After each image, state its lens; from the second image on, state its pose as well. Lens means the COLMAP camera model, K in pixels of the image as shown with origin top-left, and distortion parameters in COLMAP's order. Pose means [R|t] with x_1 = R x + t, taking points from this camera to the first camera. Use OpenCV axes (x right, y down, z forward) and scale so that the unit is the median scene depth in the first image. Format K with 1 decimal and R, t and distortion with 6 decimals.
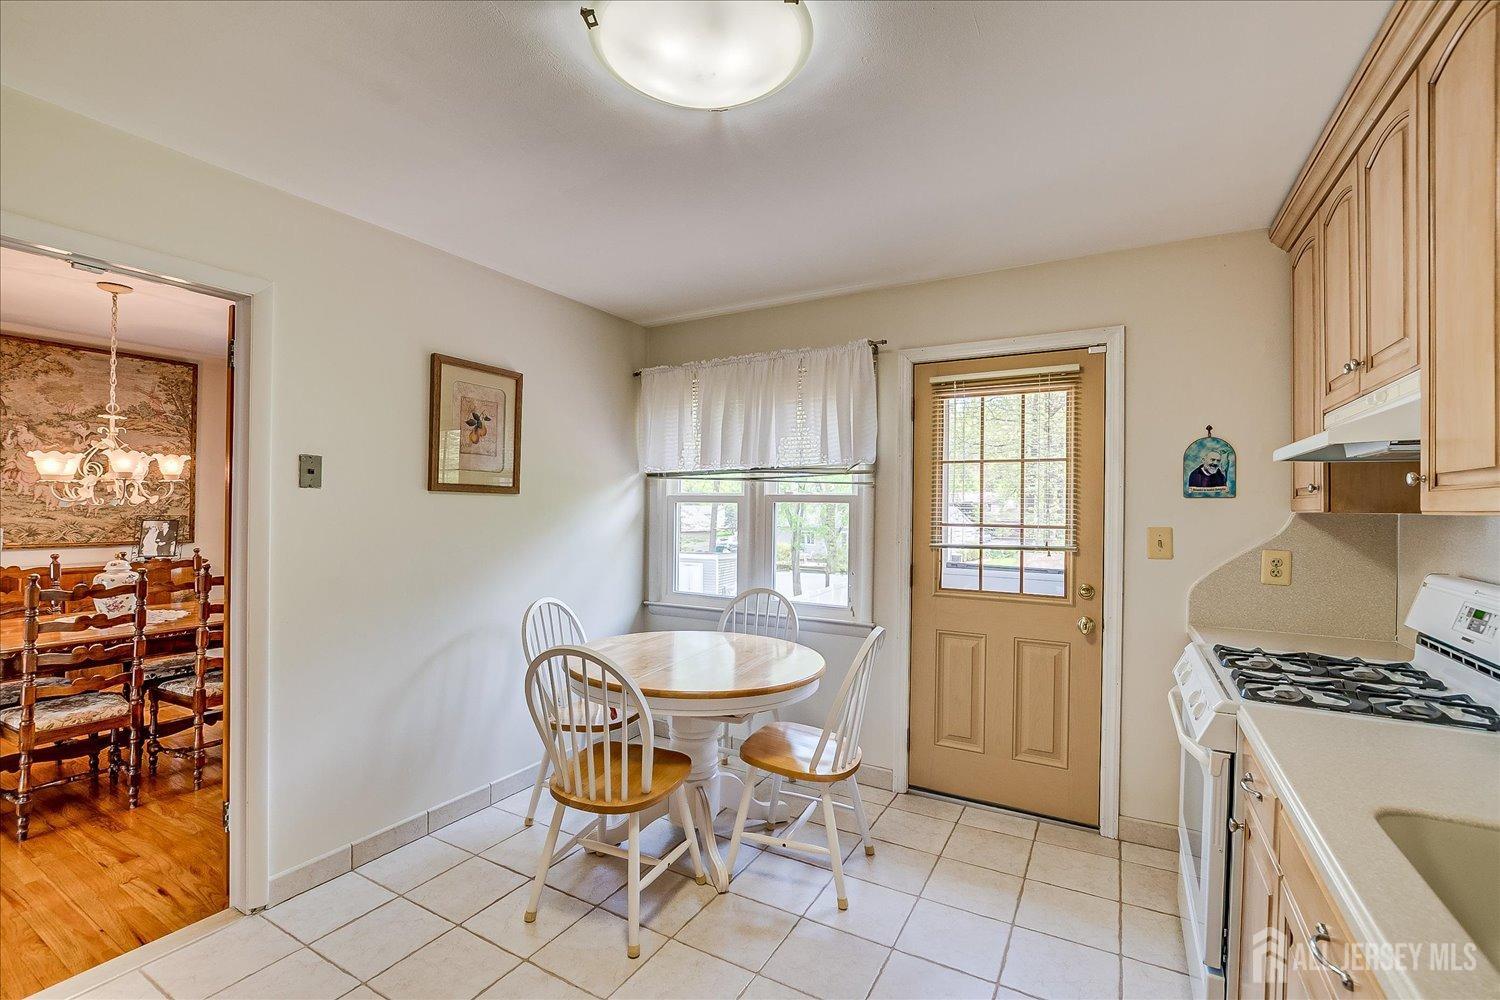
lens RADIAL K [[655.4, 0, 743.6], [0, 655.4, 503.9], [0, 0, 1]] dist [-0.026718, 0.004691]
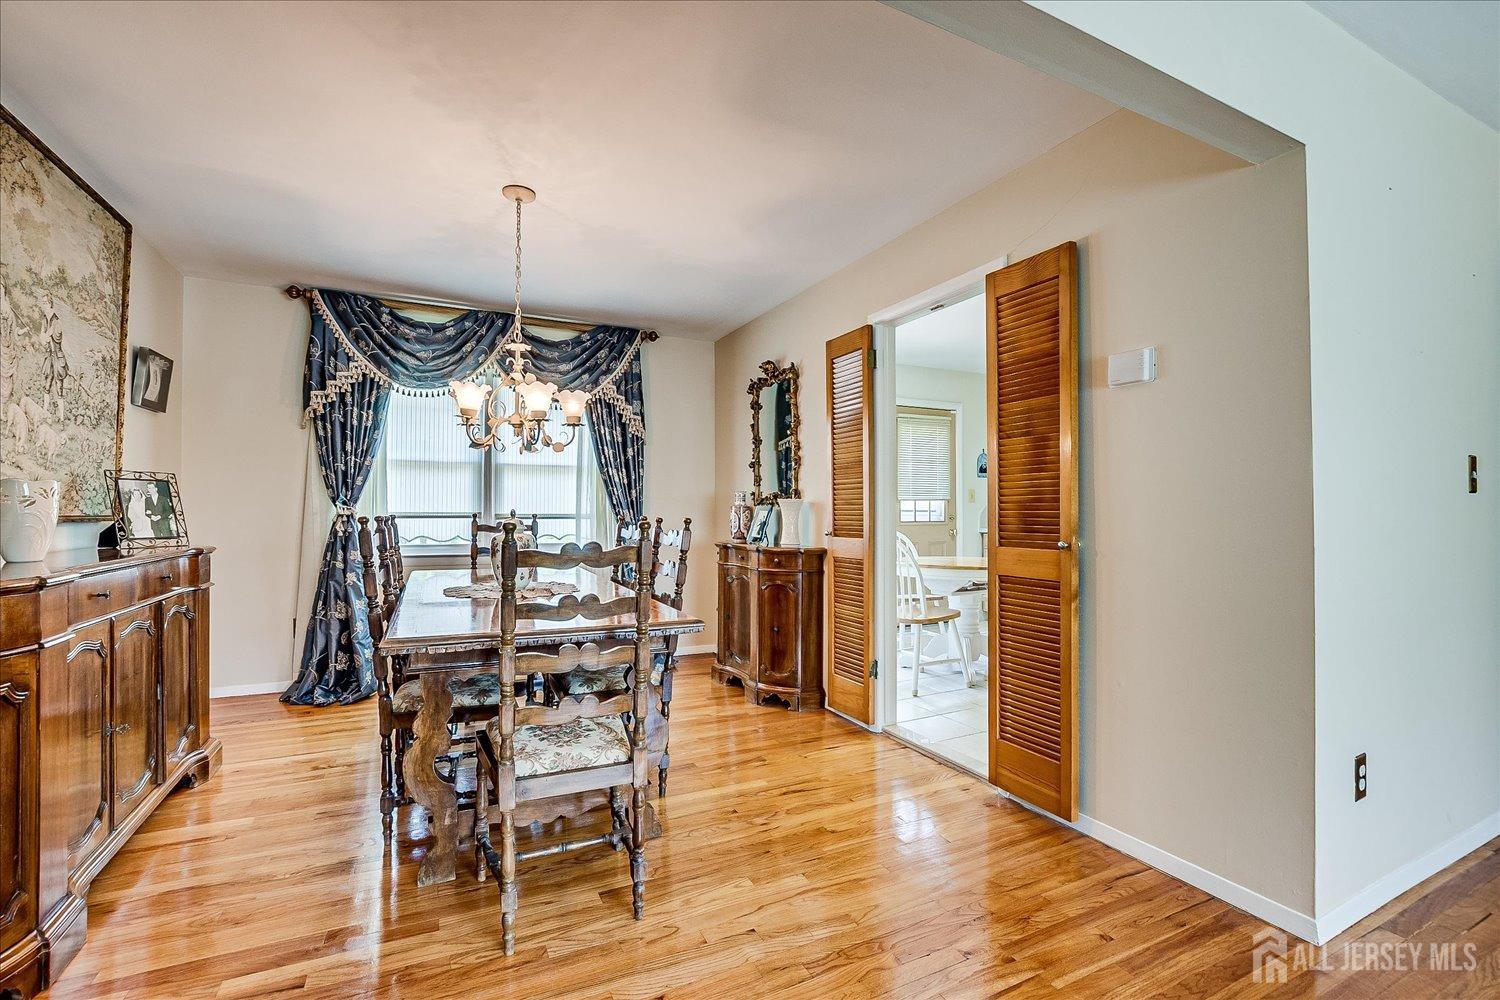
lens RADIAL K [[655.4, 0, 743.6], [0, 655.4, 503.9], [0, 0, 1]] dist [-0.026718, 0.004691]
pose [[0.558530, 0.001093, 0.829484, -1.538252], [0.009635, 0.999923, -0.007805, 0.082116], [-0.829429, 0.012351, 0.558476, 0.269761]]
